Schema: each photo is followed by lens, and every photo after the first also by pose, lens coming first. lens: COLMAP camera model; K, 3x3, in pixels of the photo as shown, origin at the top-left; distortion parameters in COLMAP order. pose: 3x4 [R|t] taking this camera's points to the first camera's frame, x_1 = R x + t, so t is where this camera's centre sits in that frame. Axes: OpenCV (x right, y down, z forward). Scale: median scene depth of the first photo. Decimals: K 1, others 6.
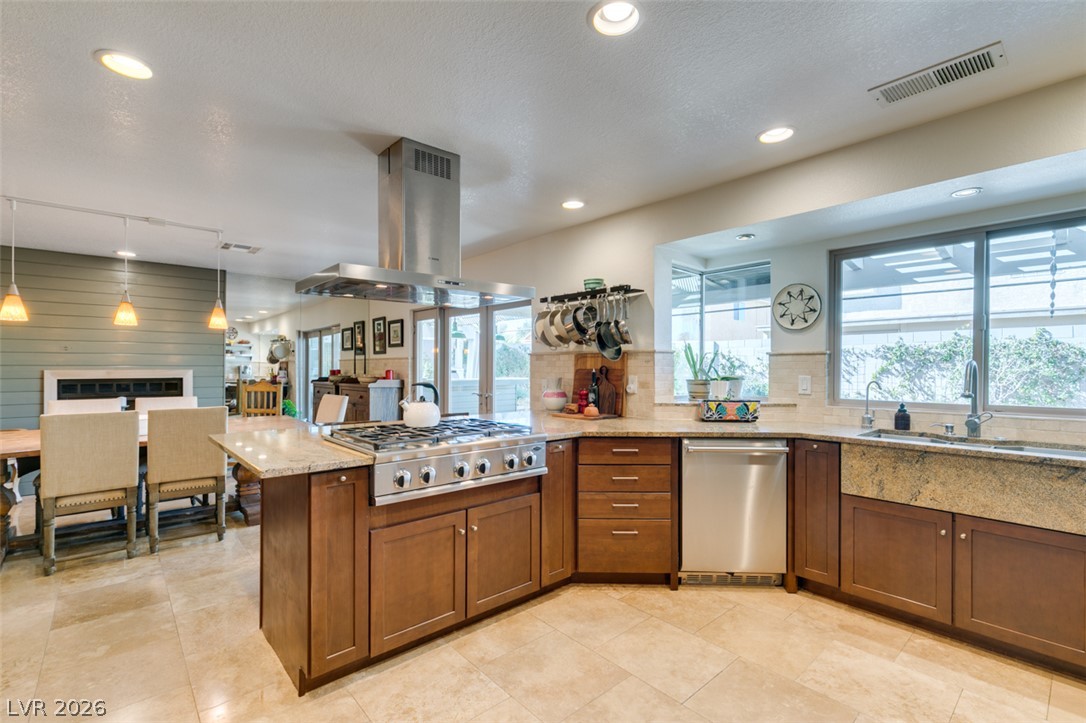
lens RADIAL K [[485.4, 0, 541.0], [0, 485.4, 368.4], [0, 0, 1]] dist [0.004033, -0.000516]
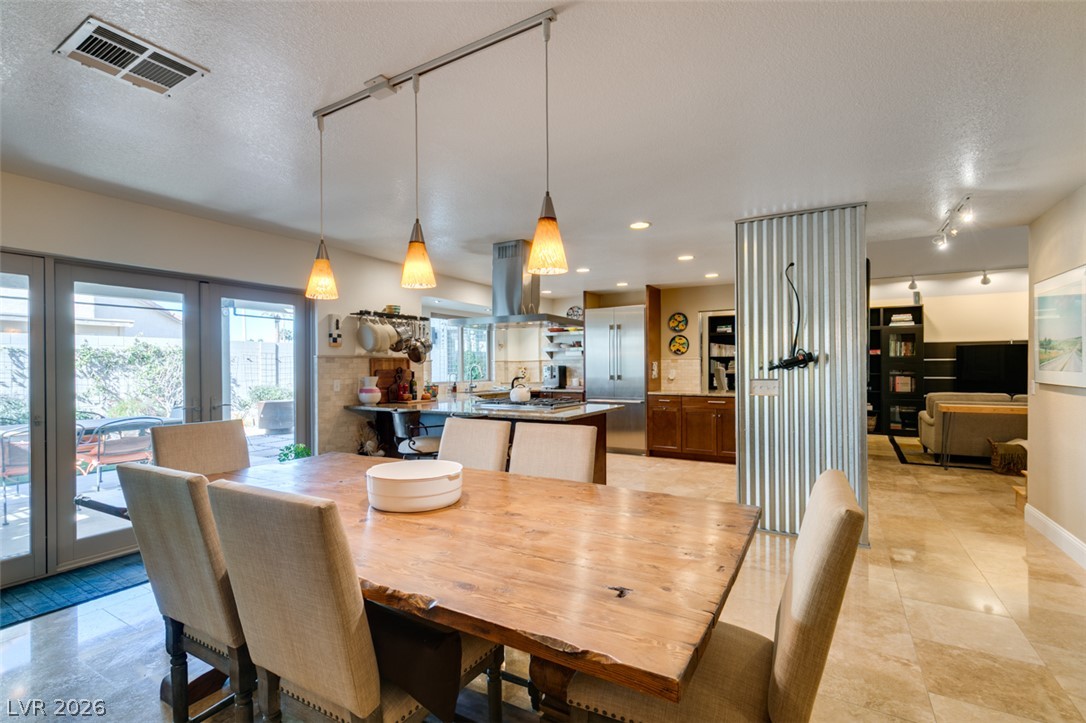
lens RADIAL K [[490.3, 0, 541.9], [0, 490.3, 366.5], [0, 0, 1]] dist [0.005311, -0.000419]
pose [[-0.304813, -0.001504, 0.952411, -1.784497], [0.007779, 0.999961, 0.004068, -0.012561], [-0.952380, 0.008648, -0.304790, 1.331895]]
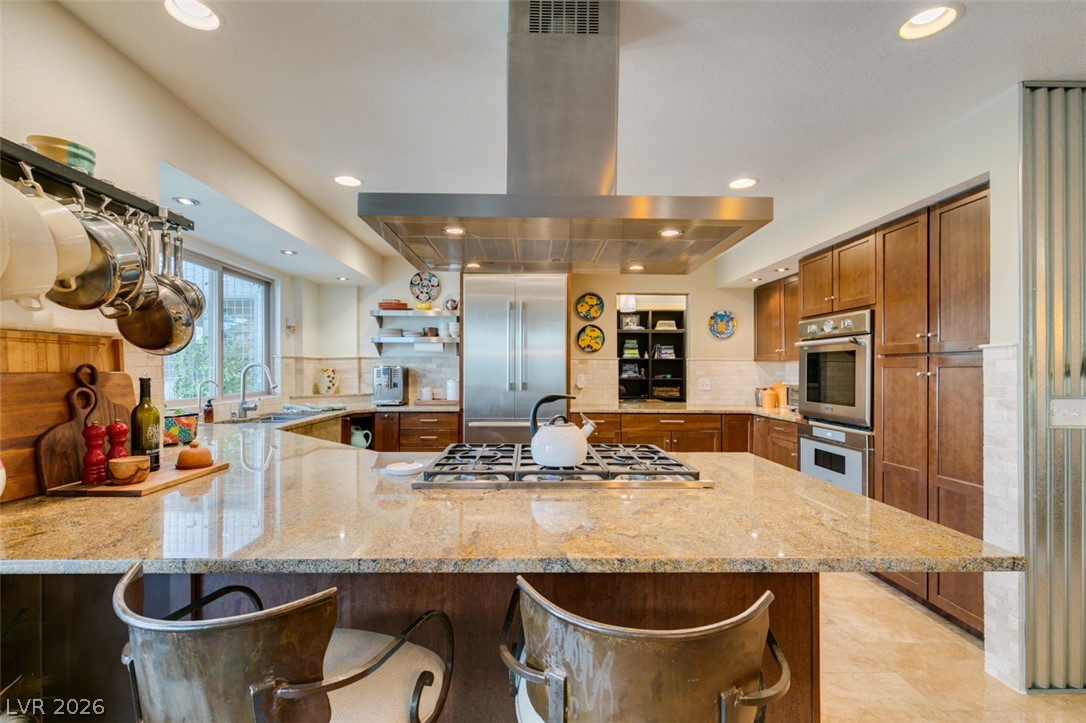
lens RADIAL K [[493.2, 0, 530.4], [0, 493.2, 366.4], [0, 0, 1]] dist [0.004357, -0.000261]
pose [[-0.755237, -0.002297, 0.655448, -0.580454], [-0.004248, 0.999990, -0.001391, -0.005756], [-0.655438, -0.003835, -0.755239, 1.371781]]
